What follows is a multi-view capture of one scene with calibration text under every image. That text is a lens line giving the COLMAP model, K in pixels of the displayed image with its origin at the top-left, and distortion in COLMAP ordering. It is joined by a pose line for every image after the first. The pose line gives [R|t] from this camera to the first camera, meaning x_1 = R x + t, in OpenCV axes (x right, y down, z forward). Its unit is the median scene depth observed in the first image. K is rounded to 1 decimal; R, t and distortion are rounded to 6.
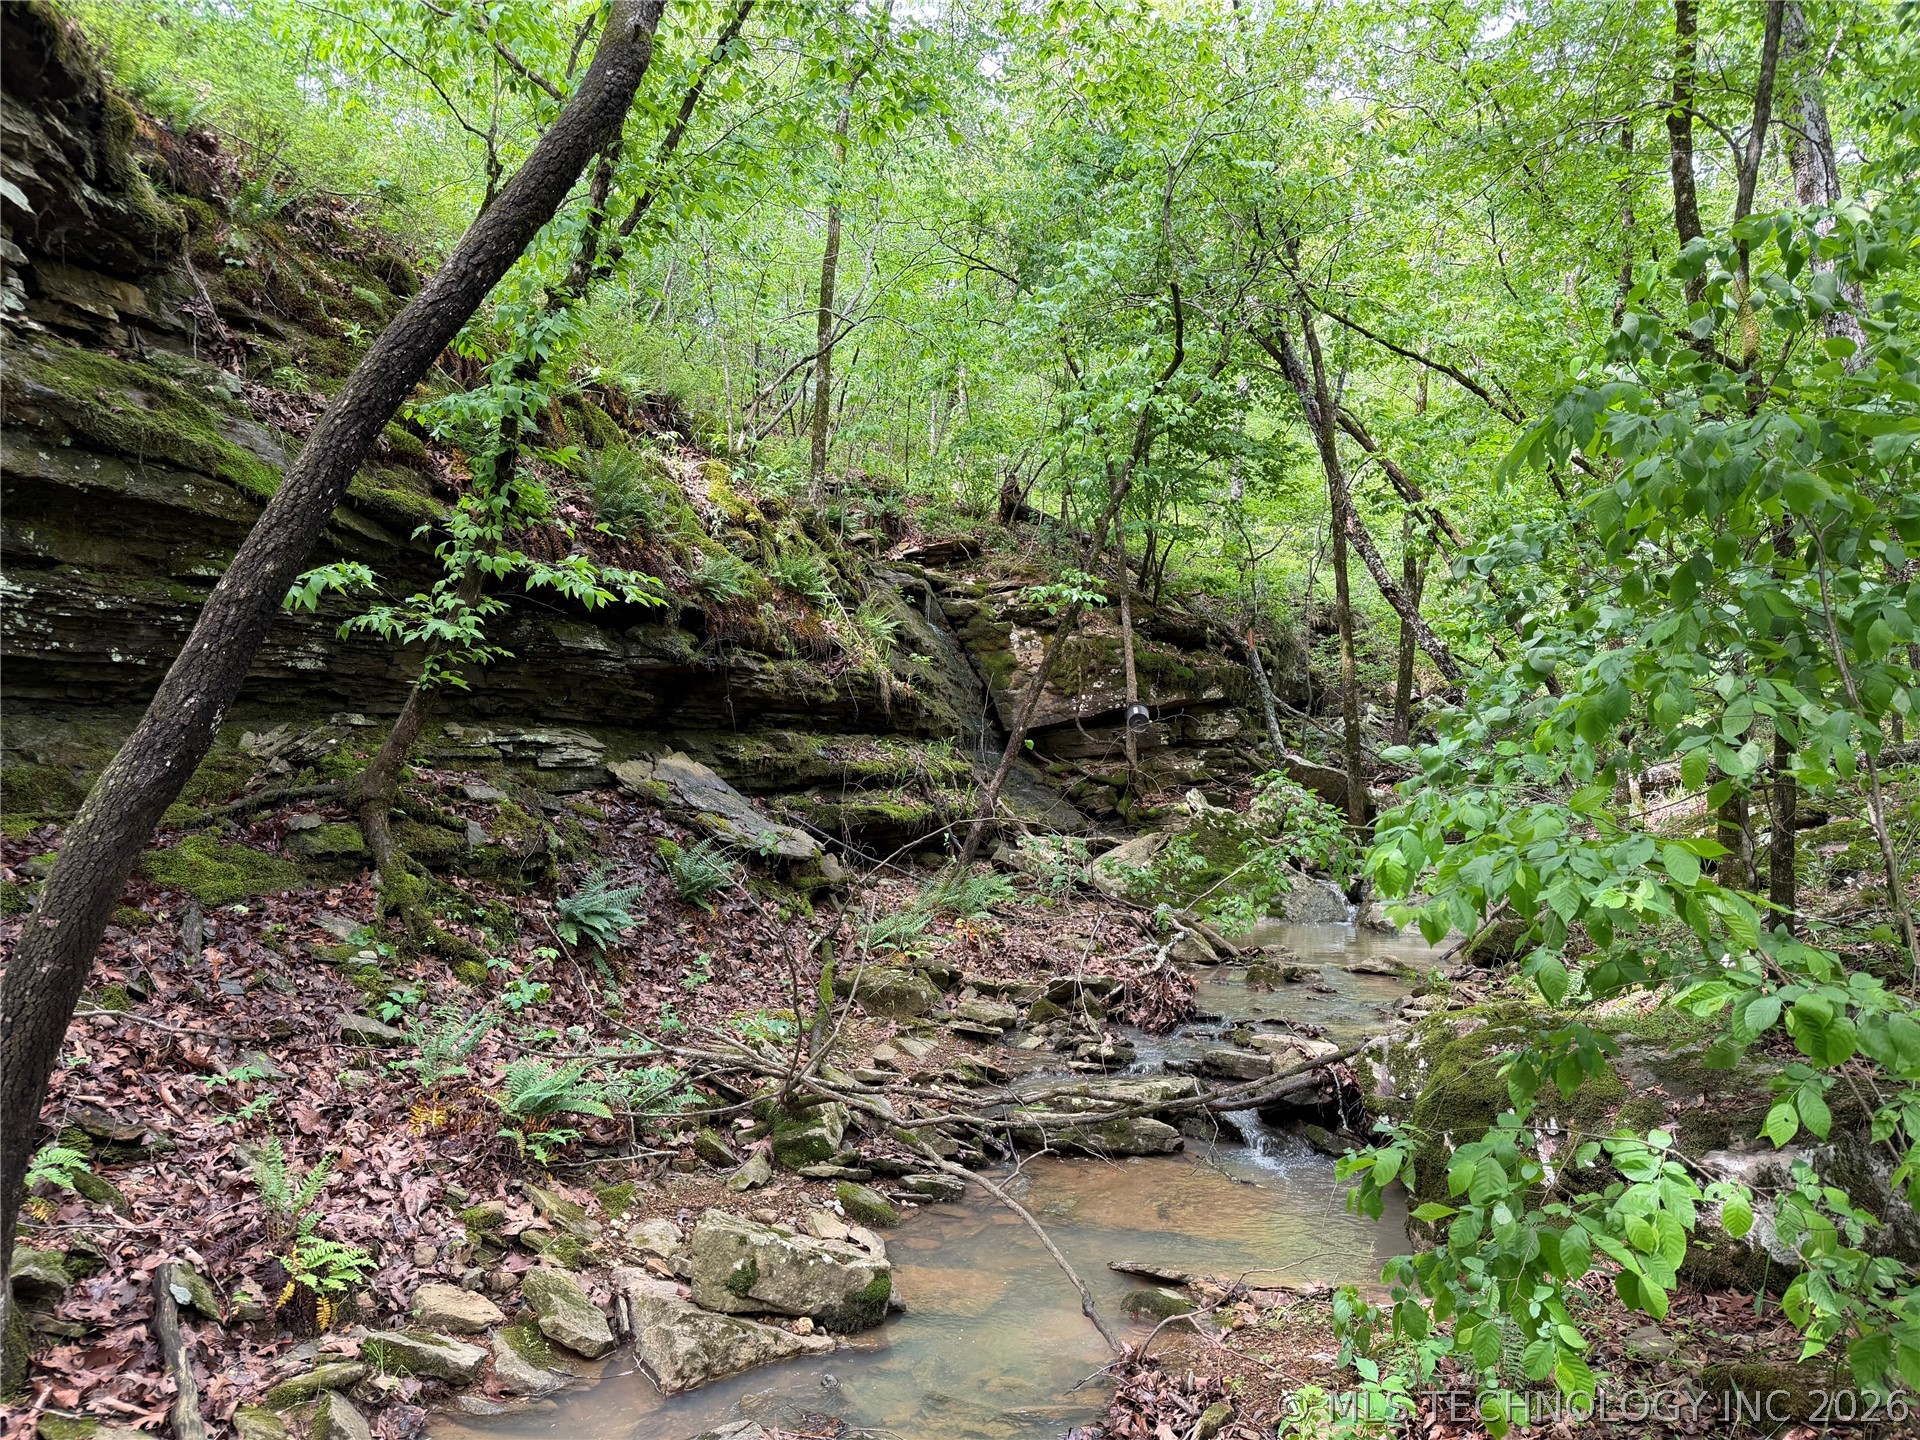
lens RADIAL K [[1449.7, 0, 959.0], [0, 1449.7, 715.7], [0, 0, 1]] dist [0.073907, 0.000358]
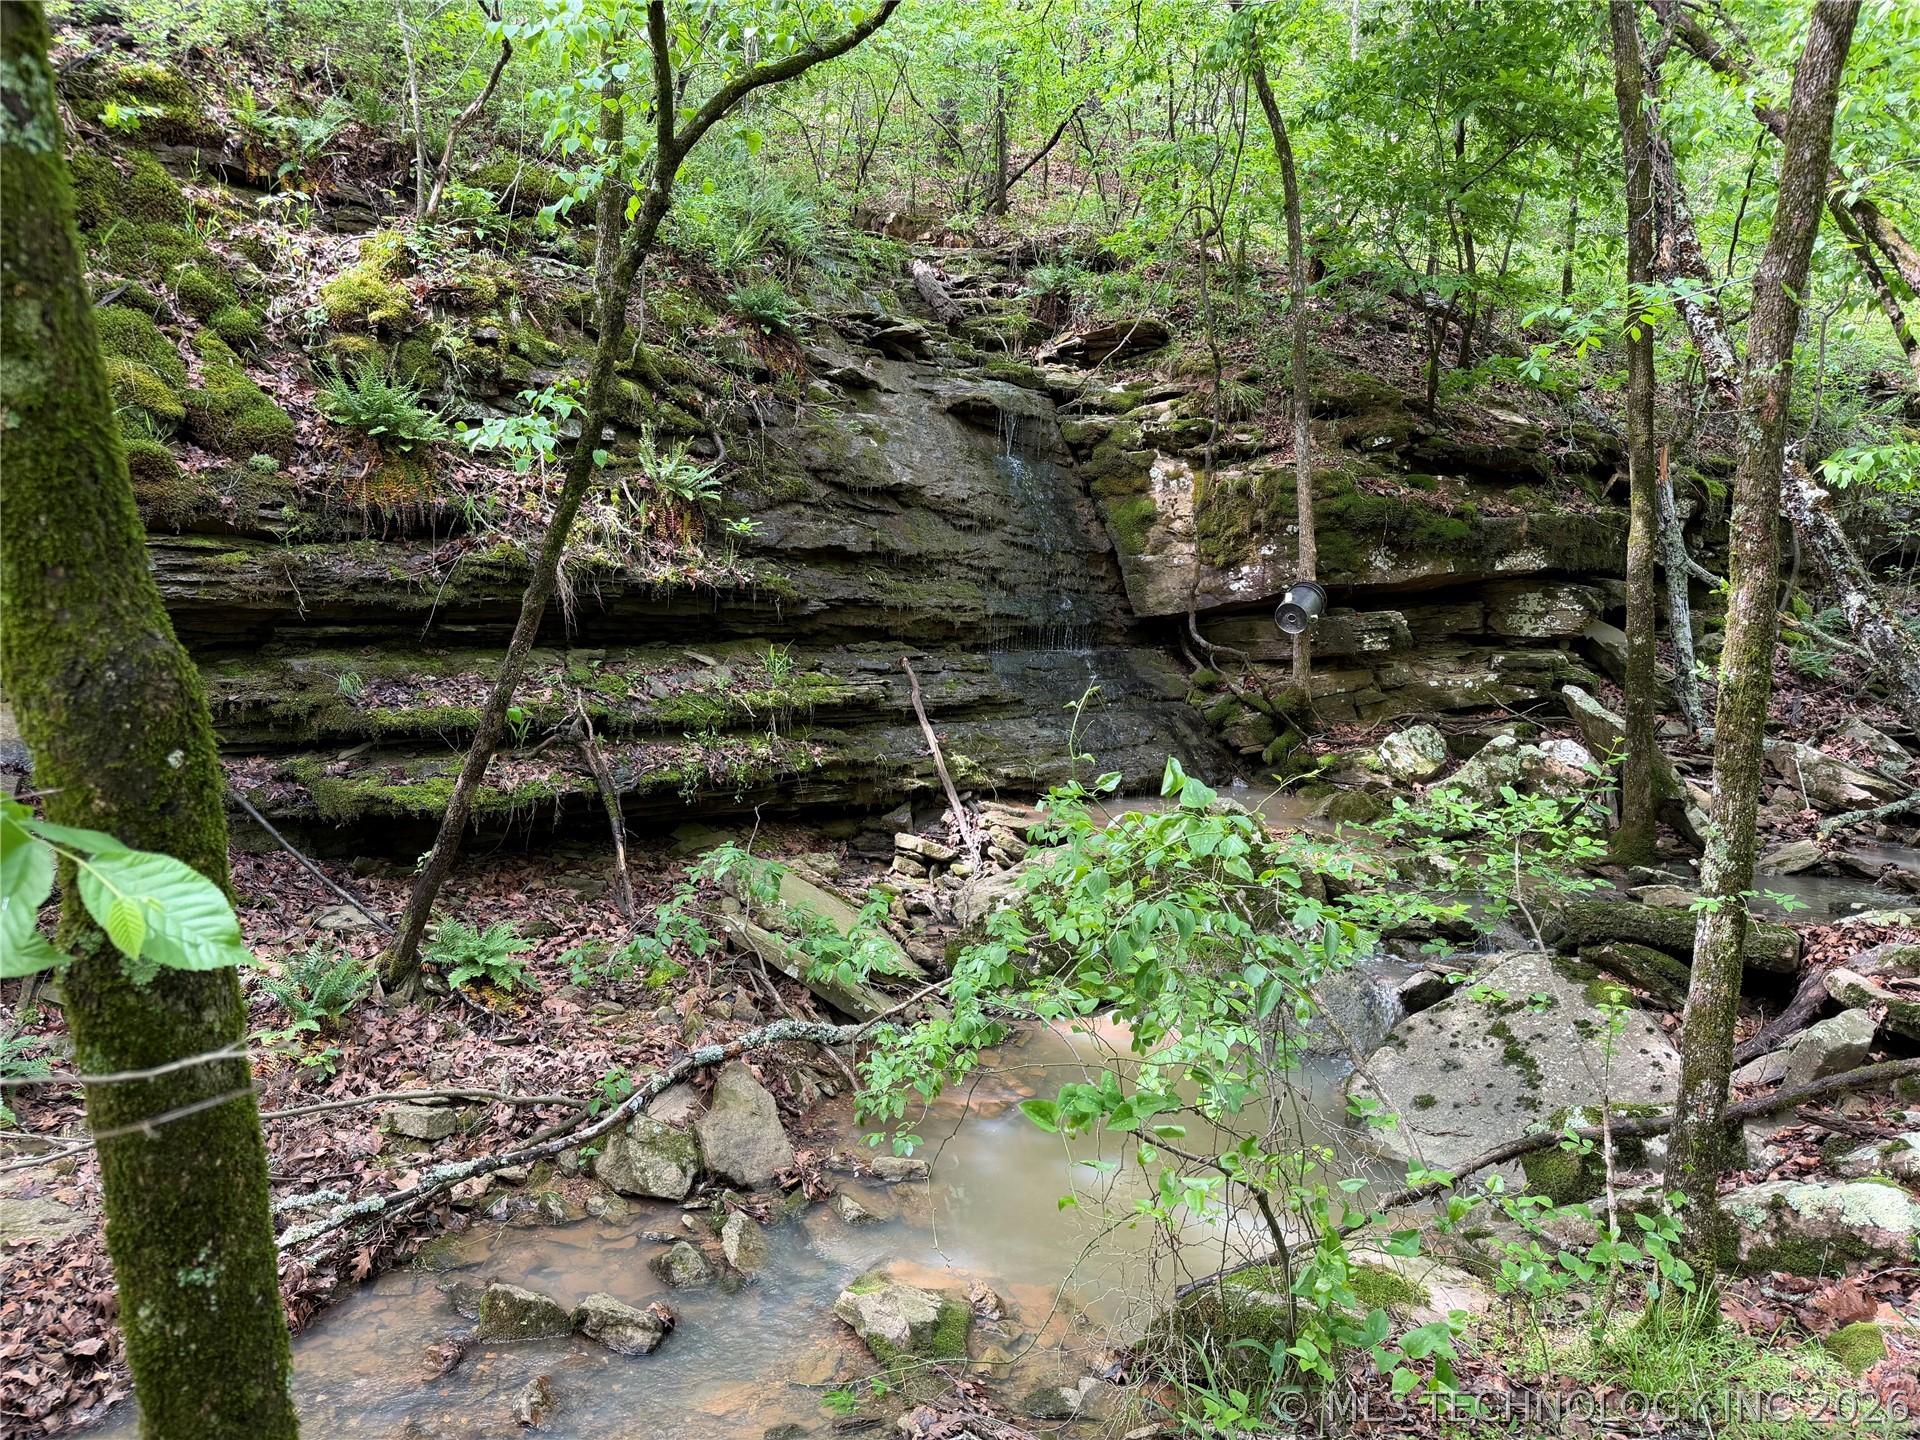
lens RADIAL K [[1449.7, 0, 960.4], [0, 1449.7, 723.2], [0, 0, 1]] dist [0.073907, 0.000358]
pose [[0.853022, 0.080227, -0.515671, 0.310712], [-0.005764, 0.989501, 0.144409, -0.037059], [0.521843, -0.120212, 0.844529, 0.387997]]
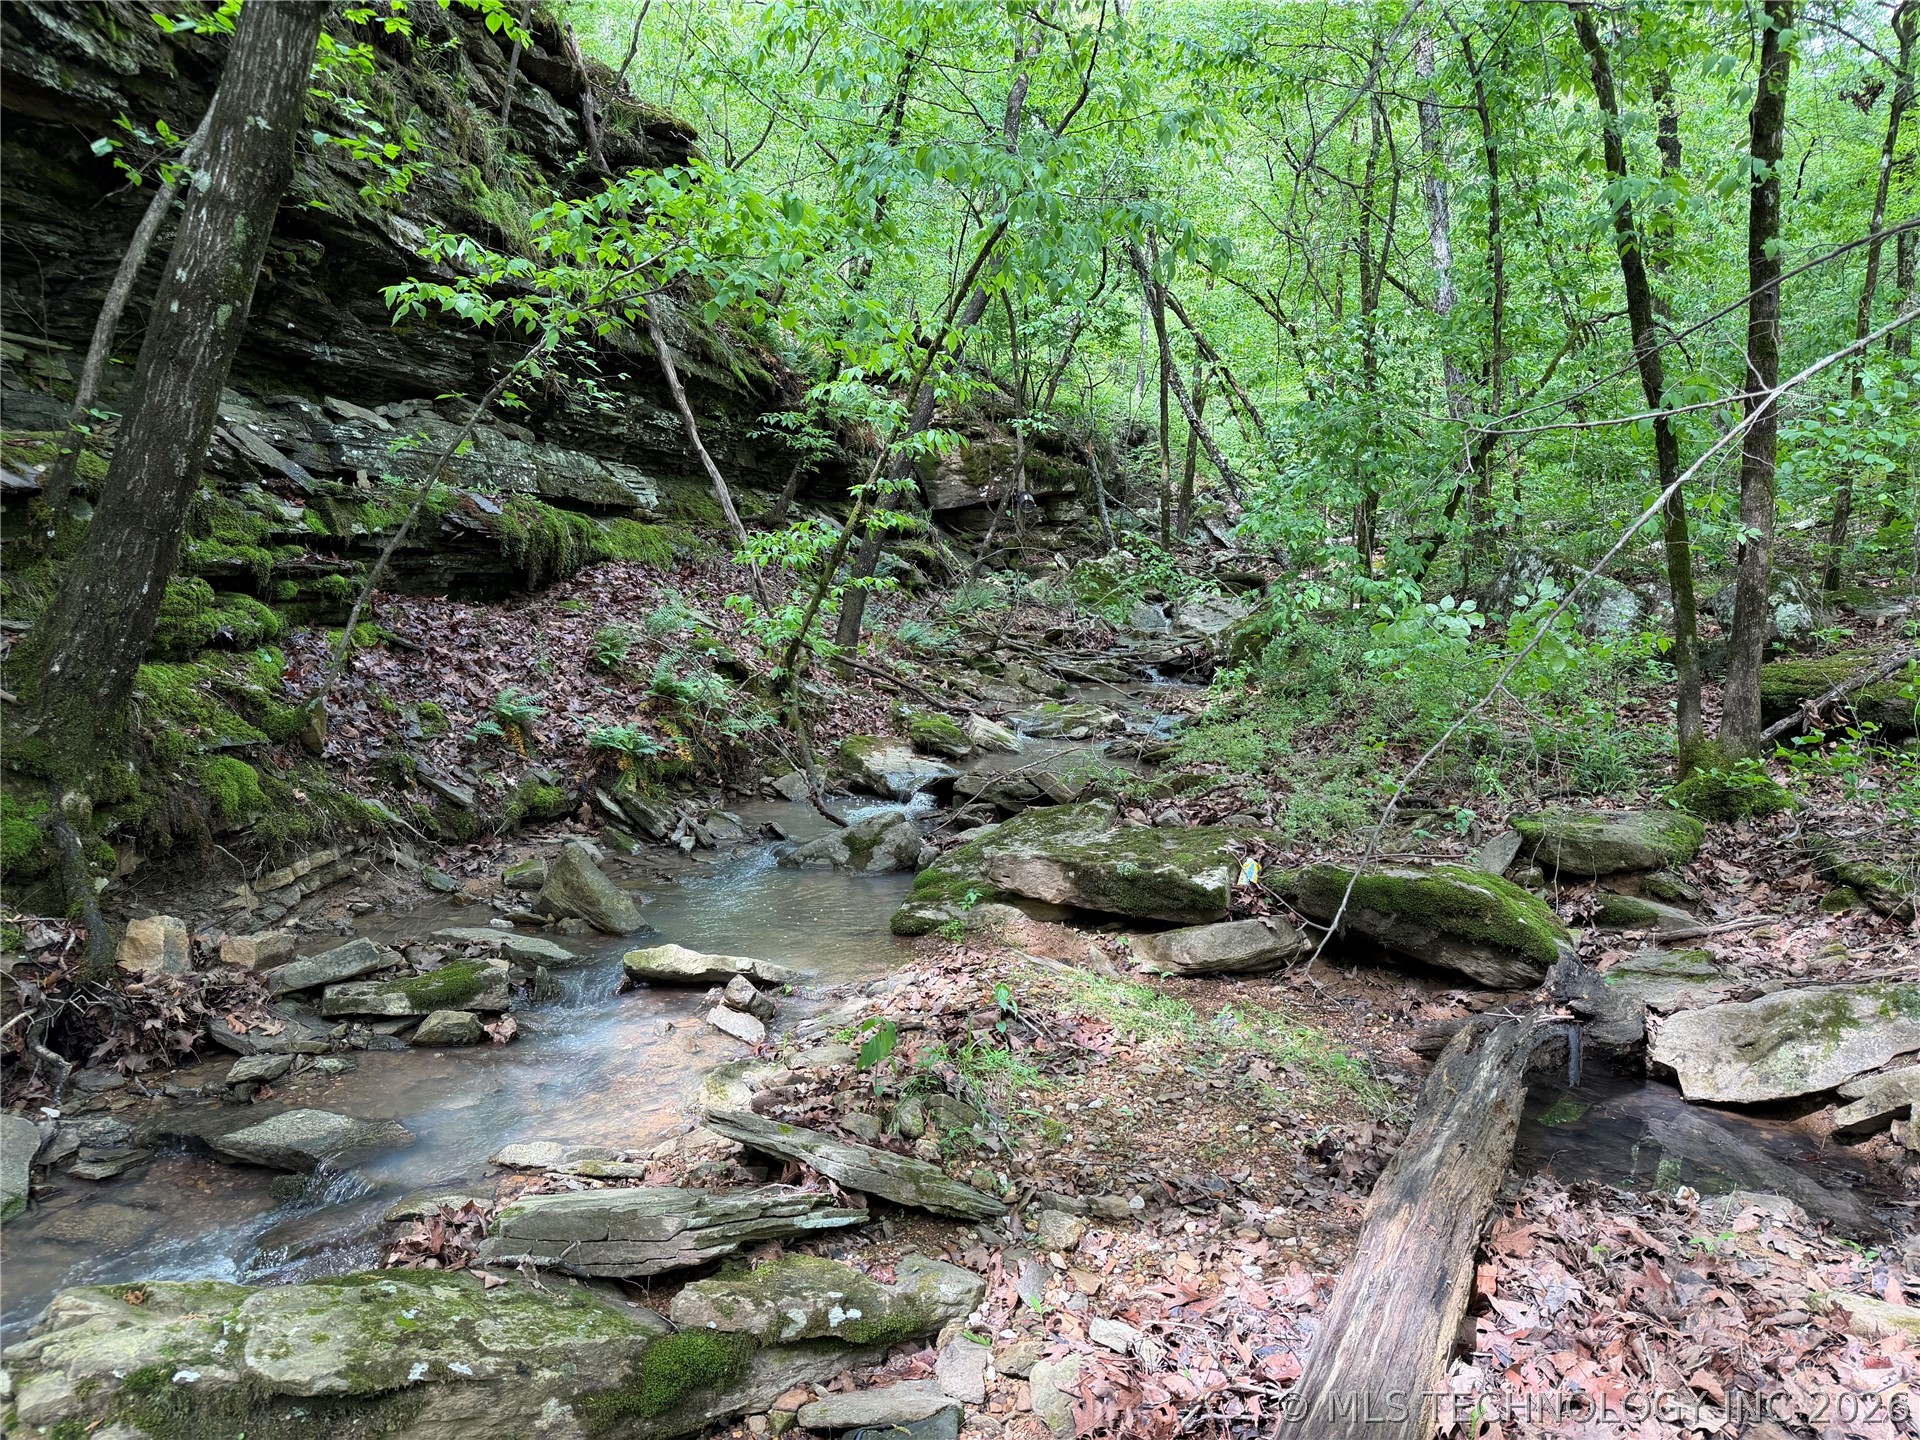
lens RADIAL K [[1449.7, 0, 961.0], [0, 1449.7, 718.3], [0, 0, 1]] dist [0.073907, 0.000358]
pose [[0.986414, 0.002043, 0.164267, -0.173438], [-0.025695, 0.989535, 0.141987, 0.009997], [-0.162258, -0.144279, 0.976143, -0.434554]]
